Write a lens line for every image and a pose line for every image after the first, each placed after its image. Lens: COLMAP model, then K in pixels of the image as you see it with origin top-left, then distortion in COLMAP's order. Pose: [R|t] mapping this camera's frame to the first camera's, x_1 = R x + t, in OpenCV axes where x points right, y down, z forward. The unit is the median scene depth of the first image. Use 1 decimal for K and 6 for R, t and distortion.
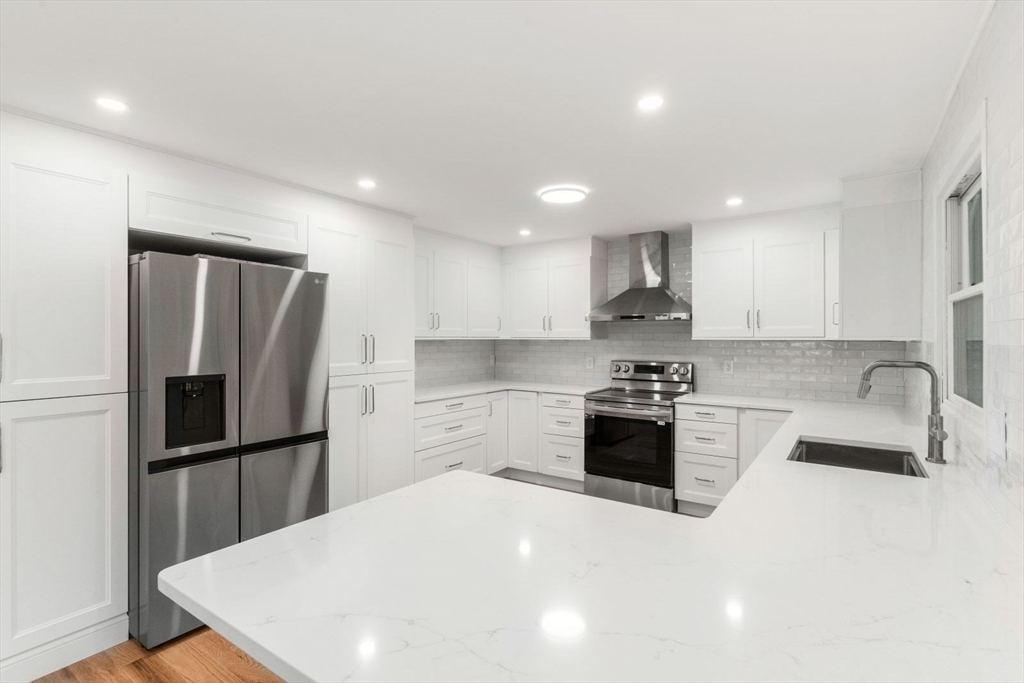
lens RADIAL K [[491.1, 0, 509.6], [0, 491.1, 340.9], [0, 0, 1]] dist [0.001951, -0.001159]
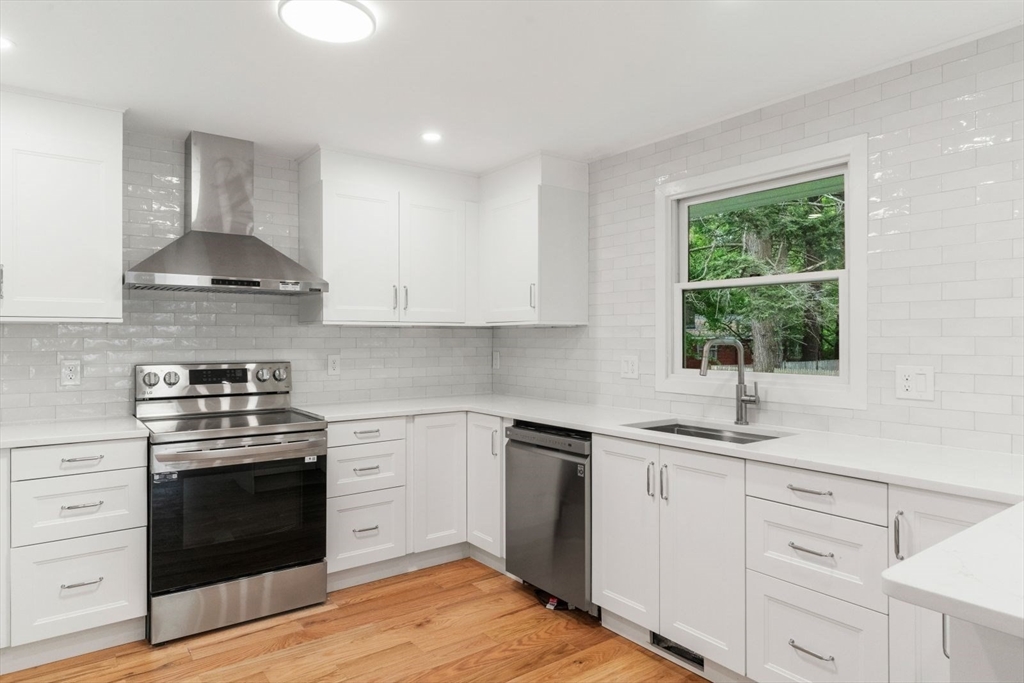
lens RADIAL K [[617.5, 0, 512.0], [0, 617.5, 341.5], [0, 0, 1]] dist [-0.000543, -0.001099]
pose [[0.313499, -0.006480, 0.949567, -0.327344], [0.007344, 0.999963, 0.004399, 0.018527], [-0.949560, 0.005595, 0.313535, 0.497273]]
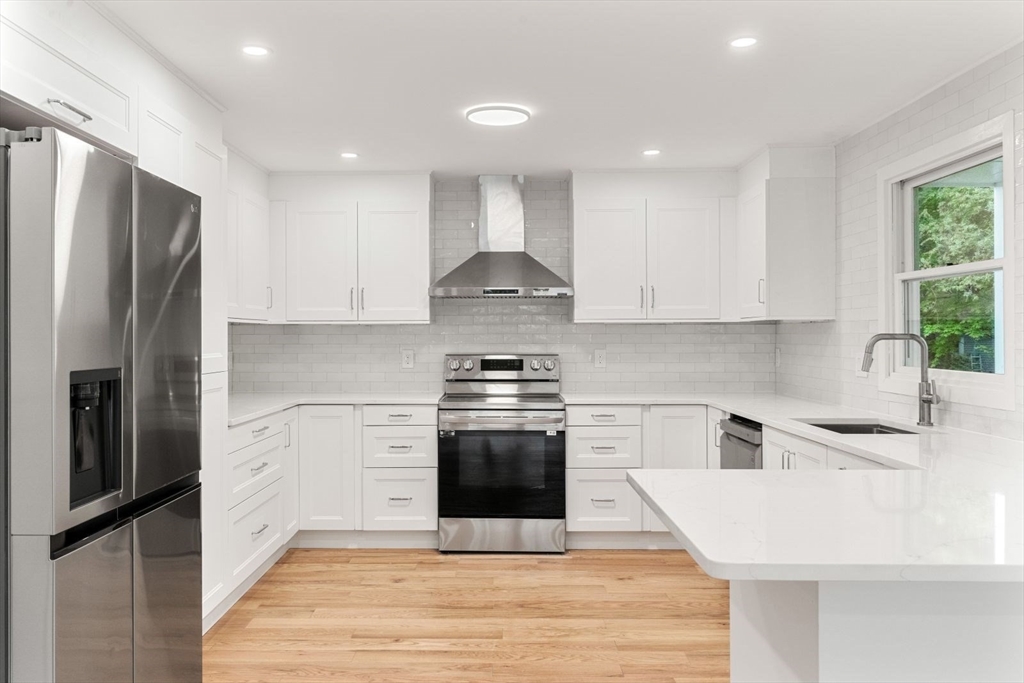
lens RADIAL K [[814.0, 0, 488.6], [0, 814.0, 341.6], [0, 0, 1]] dist [0.002588, 0.003109]
pose [[0.831296, -0.006951, 0.555786, -0.441872], [0.007193, 0.999973, 0.001747, 0.023875], [-0.555783, 0.002545, 0.831323, 0.017304]]
